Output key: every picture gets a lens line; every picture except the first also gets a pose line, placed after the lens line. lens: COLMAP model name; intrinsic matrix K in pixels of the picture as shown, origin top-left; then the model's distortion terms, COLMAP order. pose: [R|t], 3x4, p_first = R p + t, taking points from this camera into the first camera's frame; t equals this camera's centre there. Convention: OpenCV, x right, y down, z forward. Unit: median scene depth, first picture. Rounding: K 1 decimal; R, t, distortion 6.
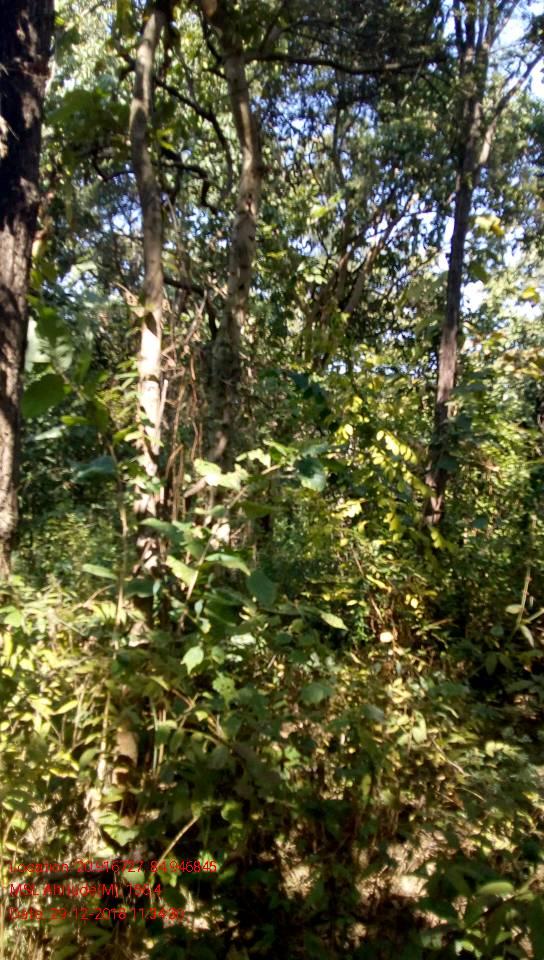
lens RADIAL K [[853.1, 0, 269.6], [0, 853.1, 479.6], [0, 0, 1]] dist [0.030919, -0.115554]
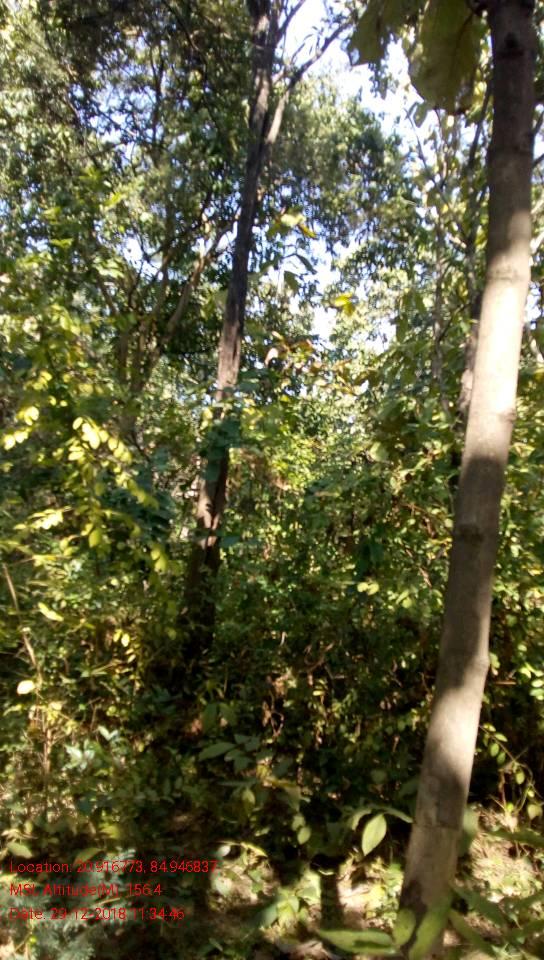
lens RADIAL K [[853.1, 0, 275.3], [0, 853.1, 479.6], [0, 0, 1]] dist [0.030919, -0.115554]
pose [[0.988406, 0.027801, 0.149269, 0.128721], [-0.021221, 0.998739, -0.045498, 0.020904], [-0.150346, 0.041802, 0.987749, 0.136951]]
